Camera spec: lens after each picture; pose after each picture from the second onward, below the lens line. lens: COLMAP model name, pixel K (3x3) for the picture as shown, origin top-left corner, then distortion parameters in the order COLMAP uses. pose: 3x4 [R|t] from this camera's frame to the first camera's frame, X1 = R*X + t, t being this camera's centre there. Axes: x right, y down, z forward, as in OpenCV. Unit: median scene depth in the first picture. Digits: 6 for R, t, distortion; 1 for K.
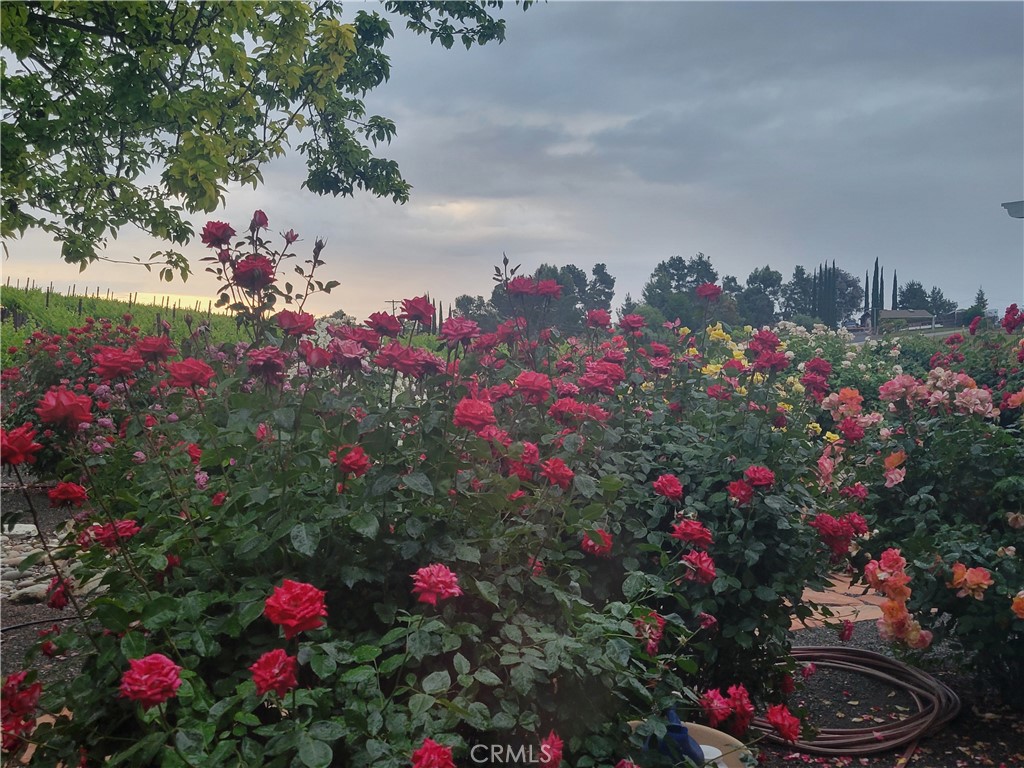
lens RADIAL K [[1447.8, 0, 513.2], [0, 1447.8, 387.7], [0, 0, 1]] dist [0.090353, 0.000000]
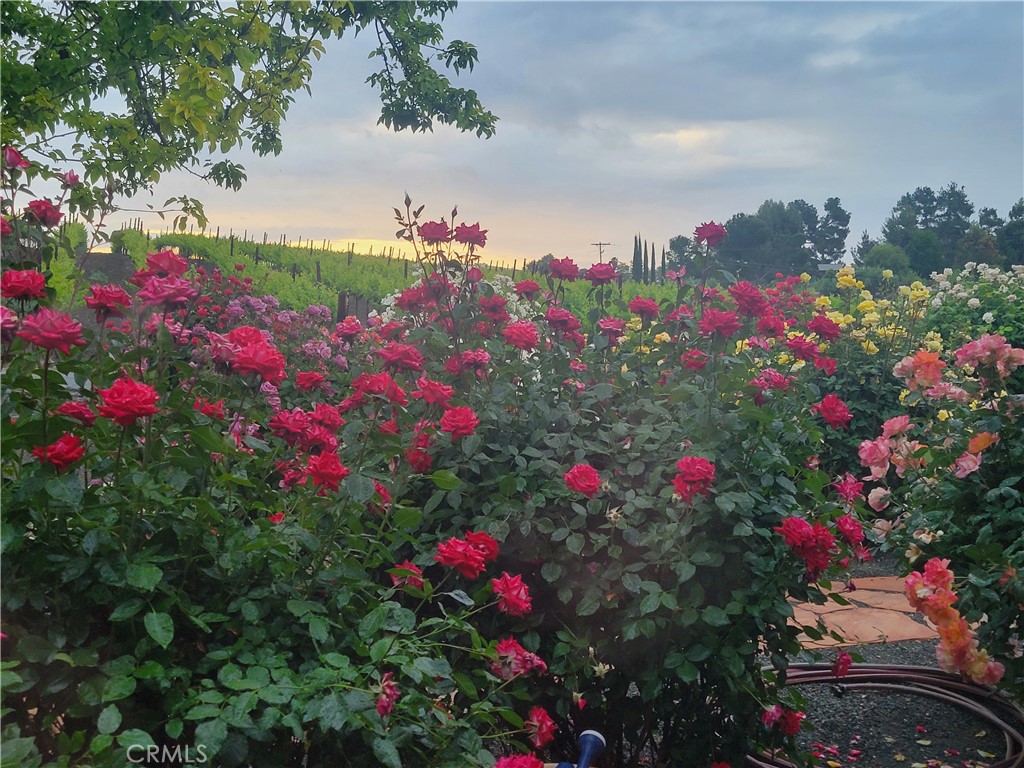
lens RADIAL K [[1447.8, 0, 507.8], [0, 1447.8, 377.0], [0, 0, 1]] dist [0.090353, 0.000000]
pose [[0.968407, 0.008931, -0.249215, 0.162276], [-0.000407, 0.999414, 0.034236, -0.009800], [0.249374, -0.033053, 0.967843, 0.130144]]
